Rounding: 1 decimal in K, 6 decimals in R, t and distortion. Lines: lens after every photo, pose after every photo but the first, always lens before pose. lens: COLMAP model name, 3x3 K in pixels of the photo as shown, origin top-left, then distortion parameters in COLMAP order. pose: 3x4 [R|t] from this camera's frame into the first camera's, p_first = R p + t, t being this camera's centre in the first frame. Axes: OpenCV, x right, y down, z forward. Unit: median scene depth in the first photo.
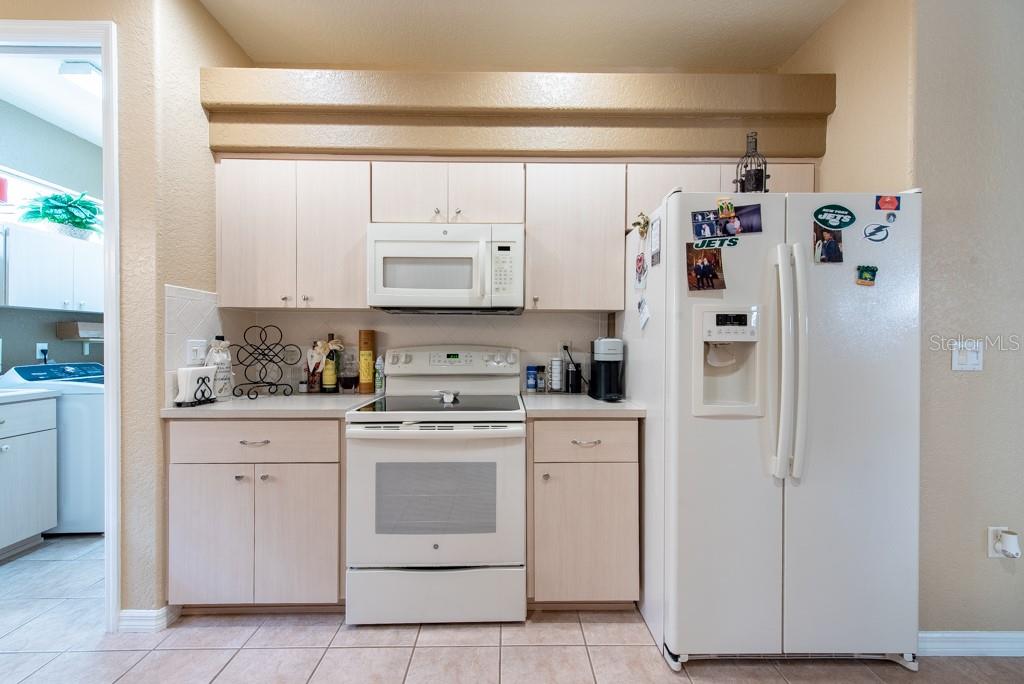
lens RADIAL K [[409.0, 0, 519.2], [0, 409.0, 344.1], [0, 0, 1]] dist [0.014014, -0.002455]
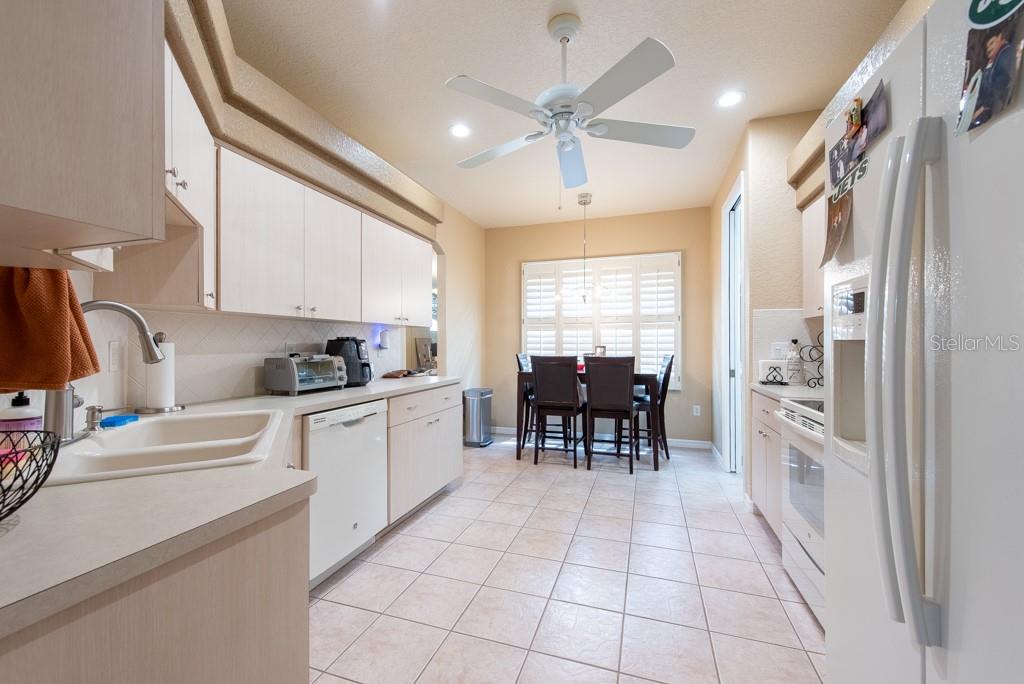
lens RADIAL K [[409.0, 0, 521.7], [0, 409.0, 343.6], [0, 0, 1]] dist [0.014014, -0.002455]
pose [[-0.307322, -0.002917, -0.951601, 1.031975], [-0.005873, 0.999982, -0.001169, 0.001241], [0.951588, 0.005230, -0.307333, 0.608174]]
